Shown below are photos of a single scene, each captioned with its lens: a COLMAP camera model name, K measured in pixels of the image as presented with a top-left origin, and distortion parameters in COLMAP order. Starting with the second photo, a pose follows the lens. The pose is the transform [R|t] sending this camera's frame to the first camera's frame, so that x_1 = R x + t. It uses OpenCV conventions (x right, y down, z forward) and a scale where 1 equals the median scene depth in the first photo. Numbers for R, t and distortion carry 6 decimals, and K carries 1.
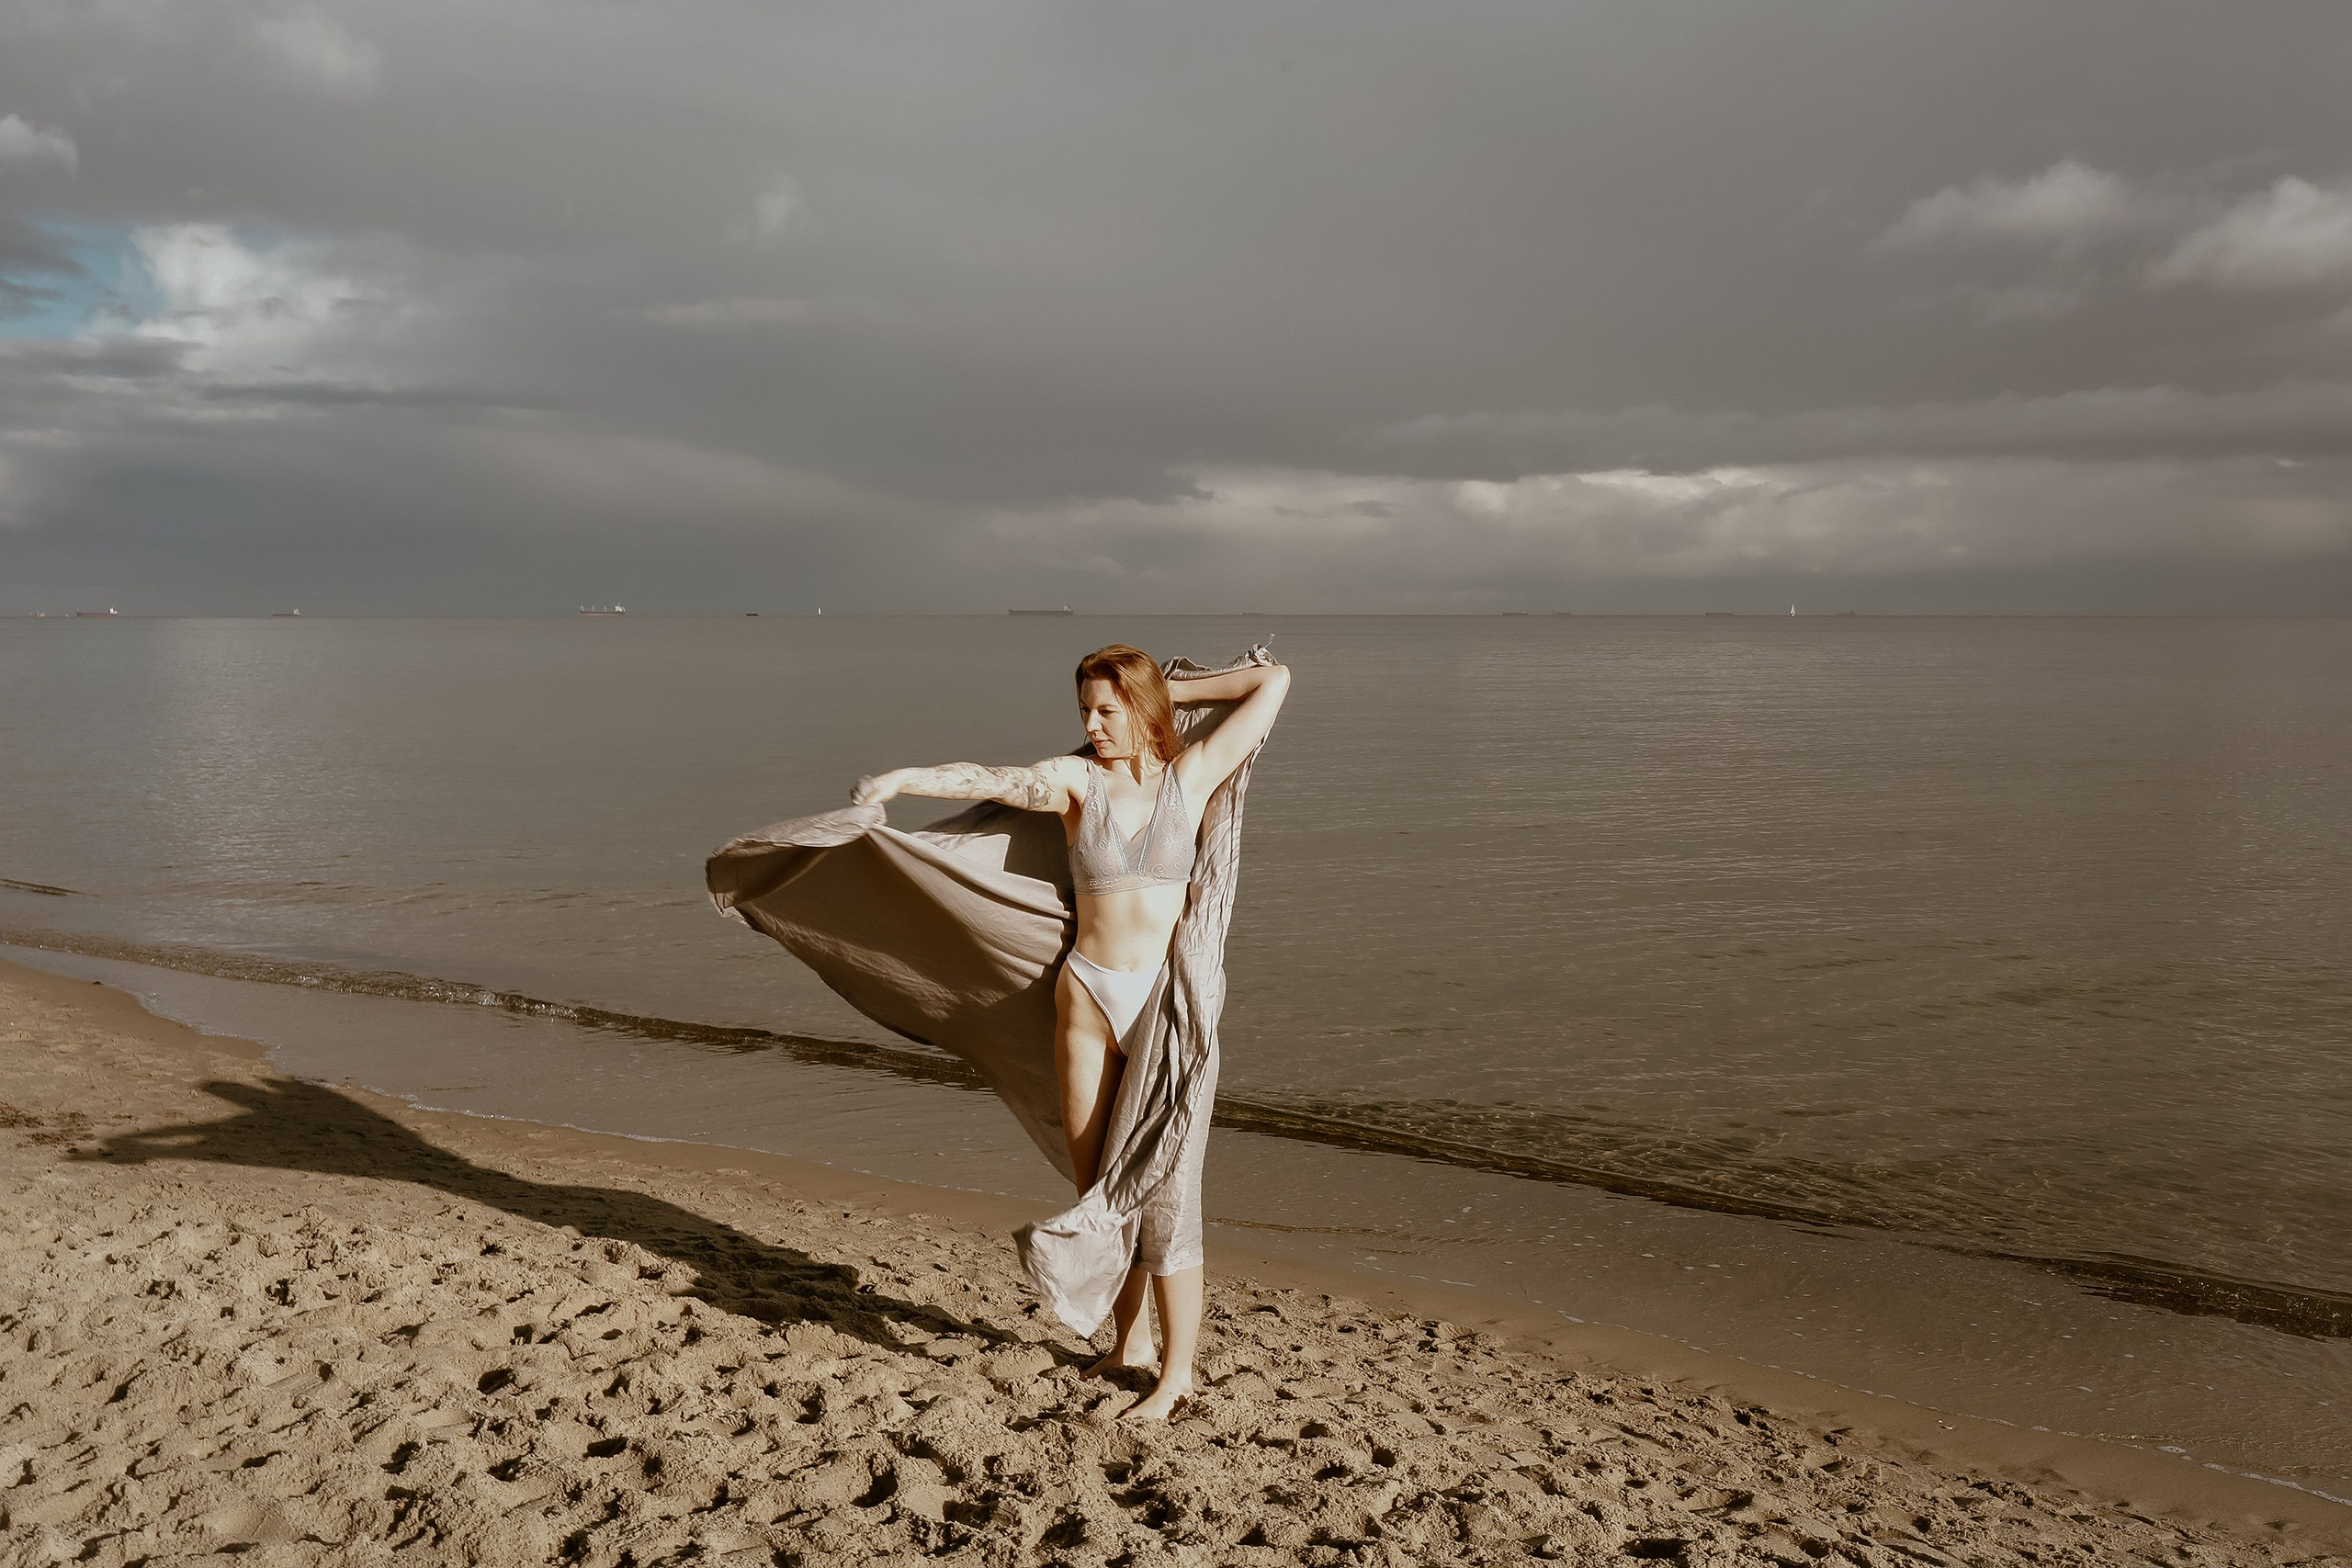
lens RADIAL K [[2410.0, 0, 1176.0], [0, 2410.0, 784.0], [0, 0, 1]] dist [-0.047029, 0.009201]
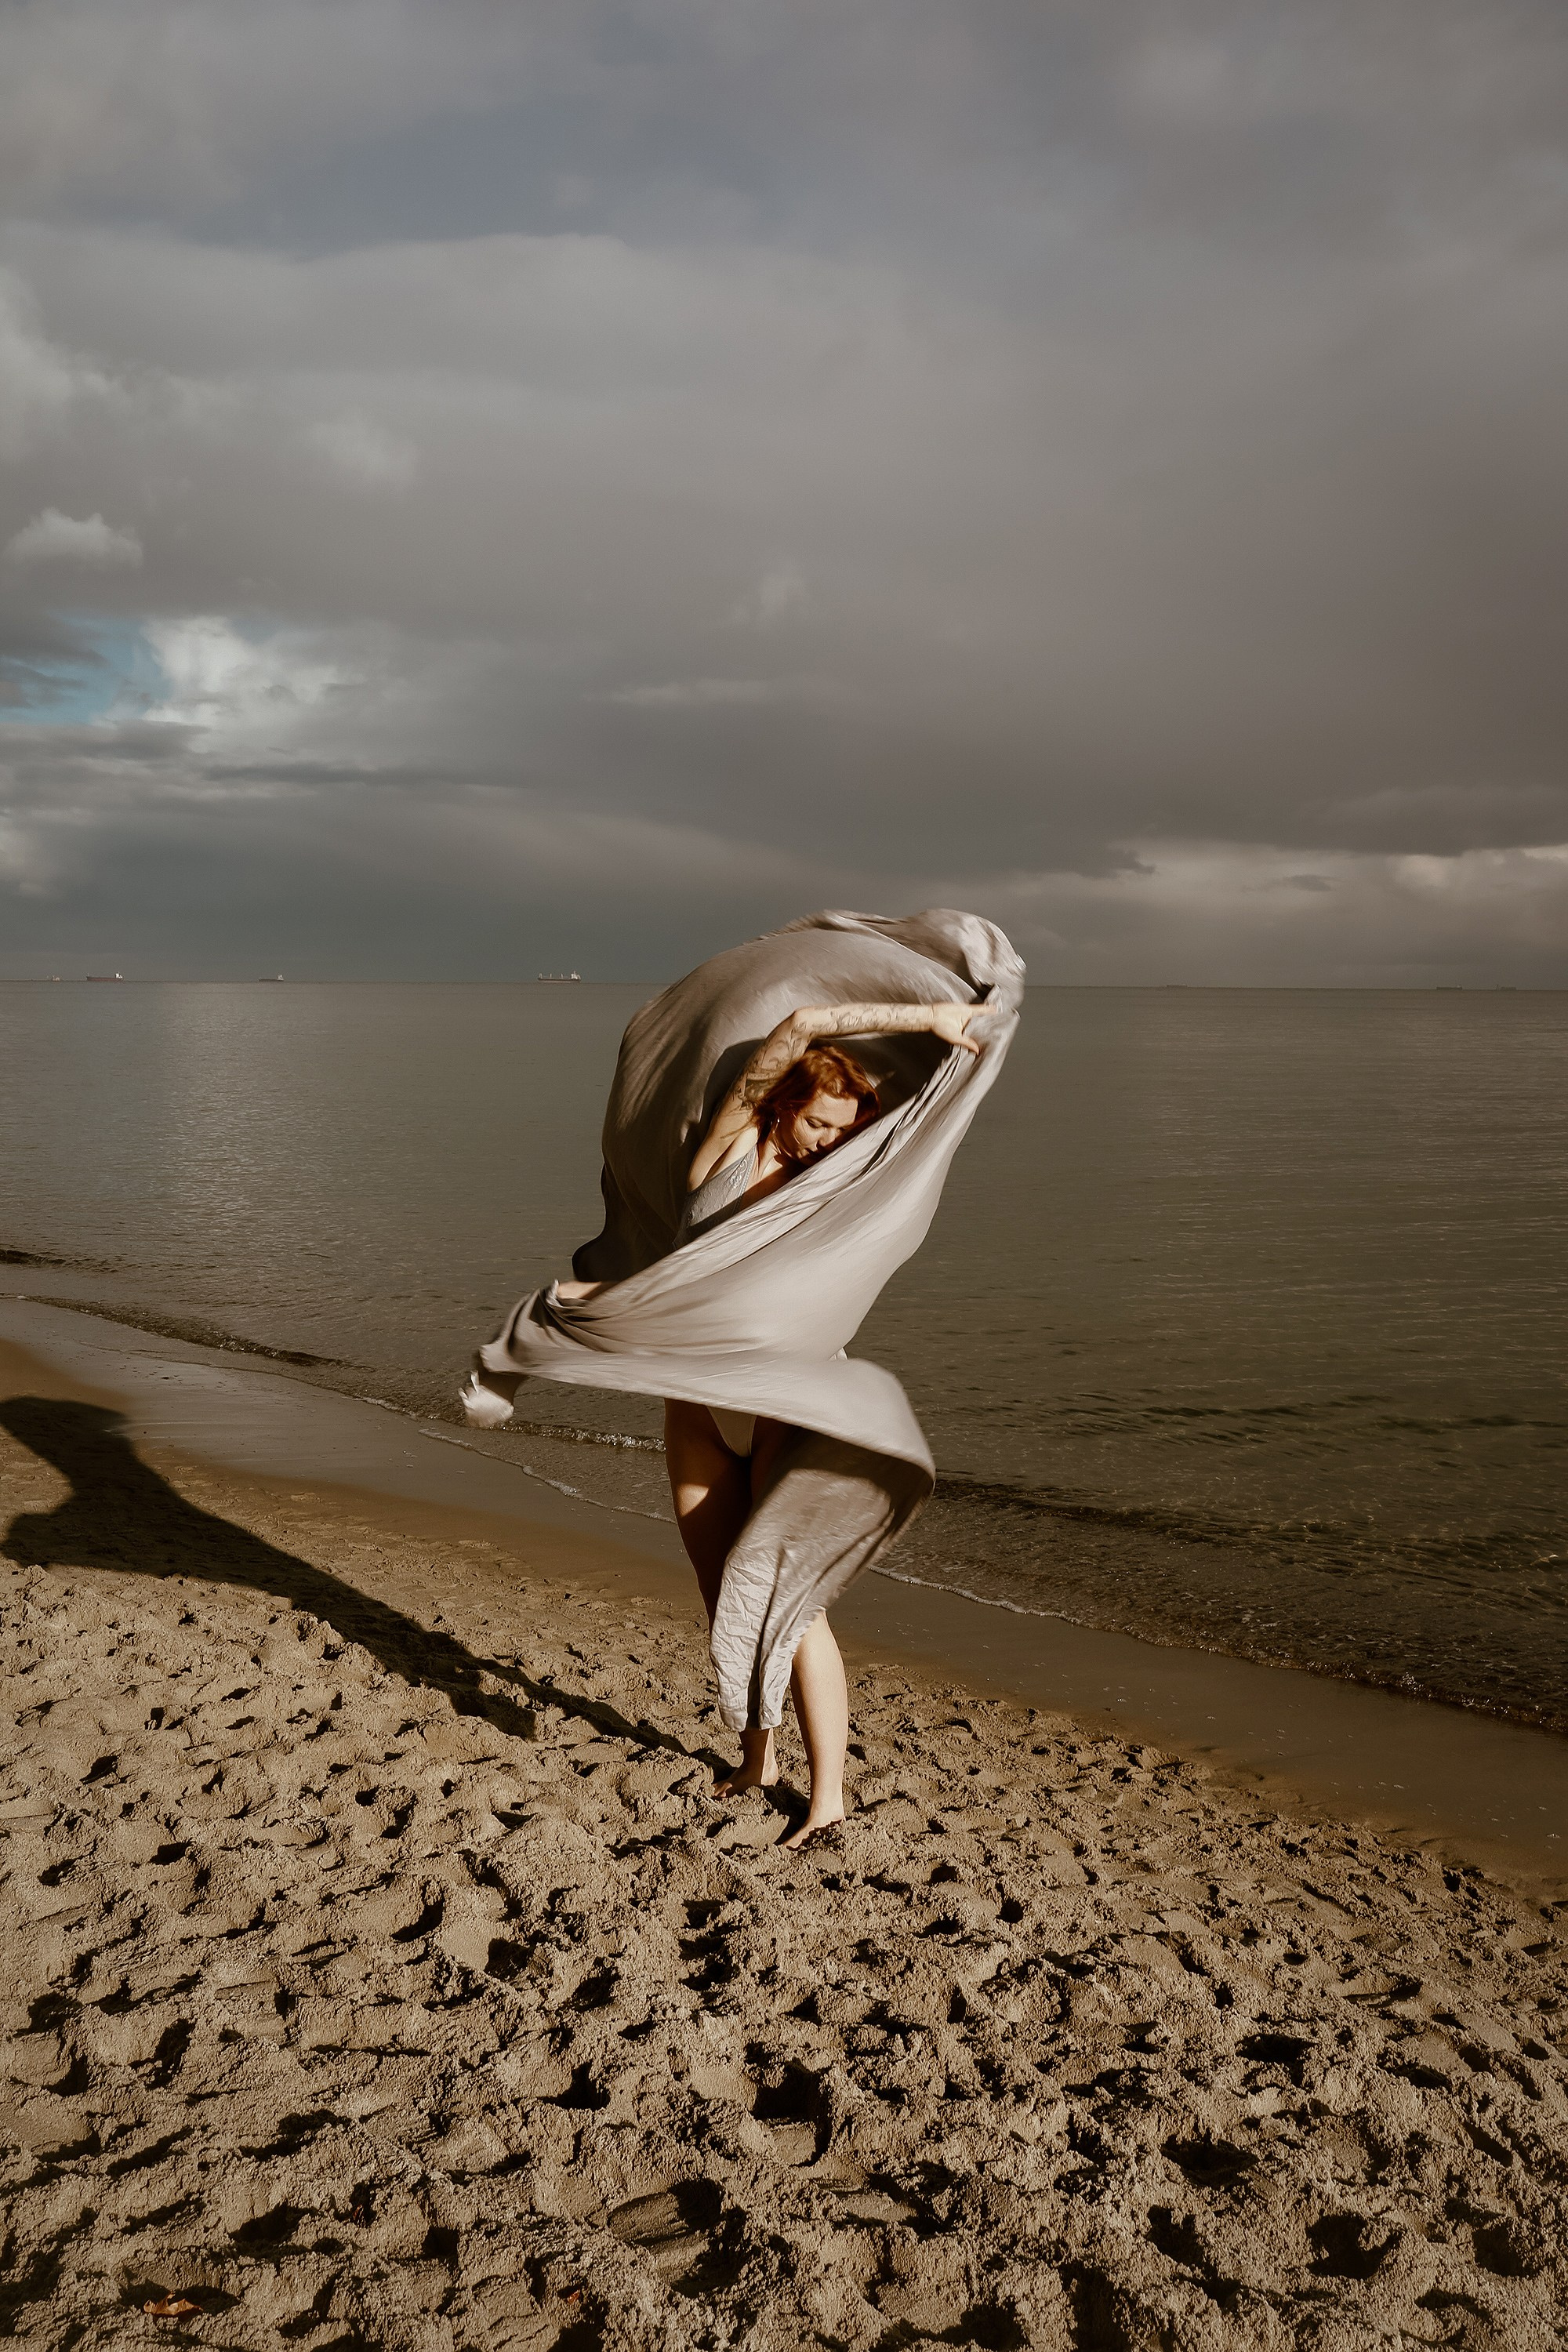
lens RADIAL K [[2314.8, 0, 784.0], [0, 2314.8, 1176.0], [0, 0, 1]] dist [-0.044402, 0.023032]
pose [[0.988659, 0.018313, -0.149054, 0.117741], [-0.016525, 0.999776, 0.013230, -0.006415], [0.149263, -0.010617, 0.988741, 0.121087]]
